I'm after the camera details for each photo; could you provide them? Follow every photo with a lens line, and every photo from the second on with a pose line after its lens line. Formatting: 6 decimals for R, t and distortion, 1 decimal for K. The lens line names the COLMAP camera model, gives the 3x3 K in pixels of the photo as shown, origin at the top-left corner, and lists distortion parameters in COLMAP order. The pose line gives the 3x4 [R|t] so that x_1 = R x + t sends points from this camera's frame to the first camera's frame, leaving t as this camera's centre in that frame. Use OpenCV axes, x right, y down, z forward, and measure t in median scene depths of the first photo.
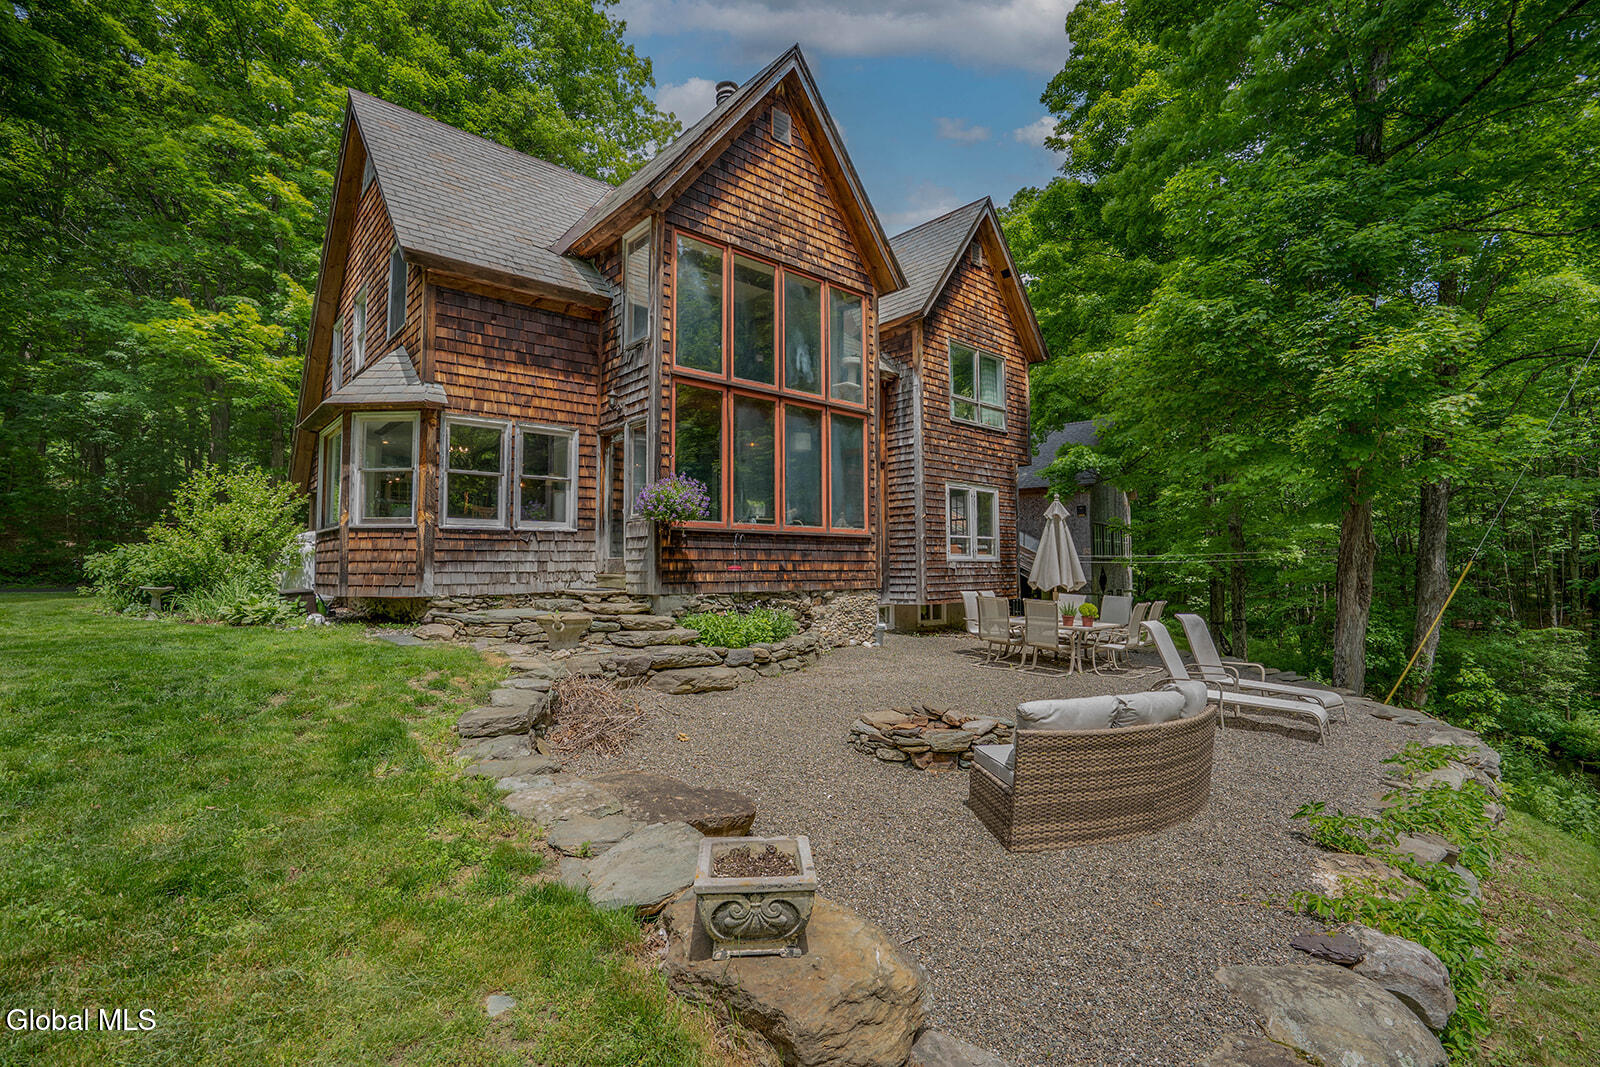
lens RADIAL K [[739.5, 0, 797.6], [0, 739.5, 533.6], [0, 0, 1]] dist [-0.045860, 0.000579]
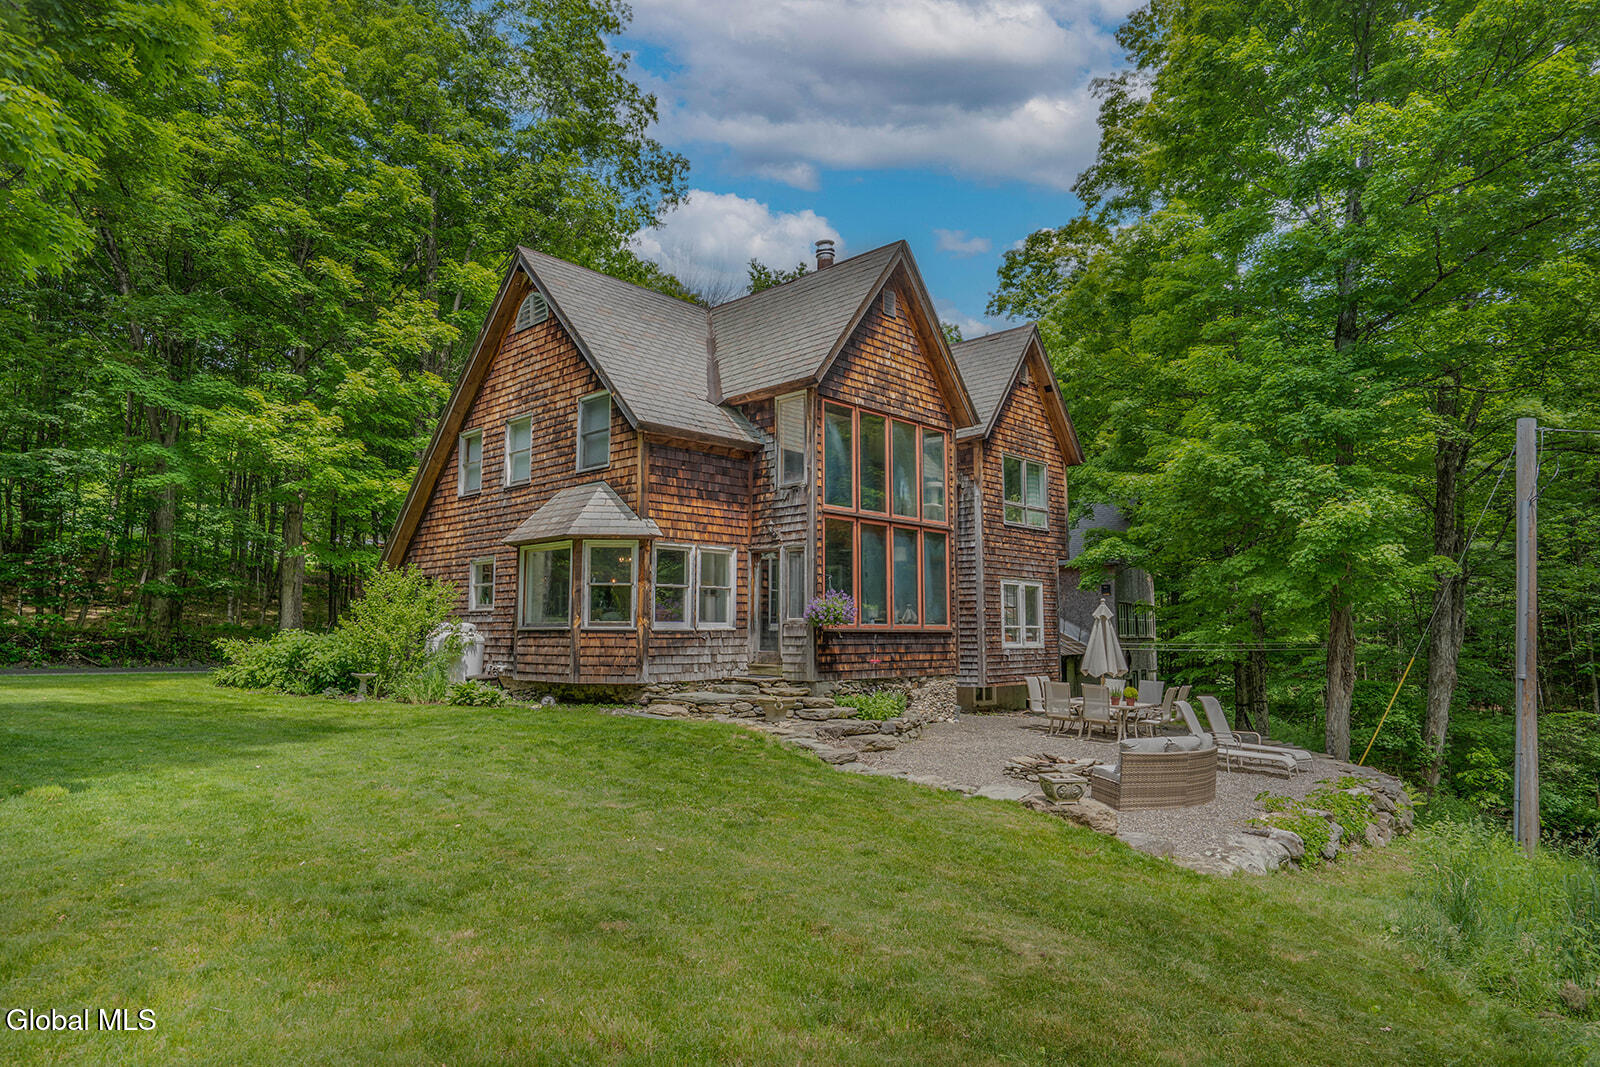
lens RADIAL K [[958.5, 0, 799.2], [0, 958.5, 539.8], [0, 0, 1]] dist [-0.008278, -0.002536]
pose [[0.996845, 0.012142, 0.078439, -0.309853], [-0.008094, 0.998629, -0.051720, -0.069840], [-0.078959, 0.050922, 0.995576, -0.619557]]
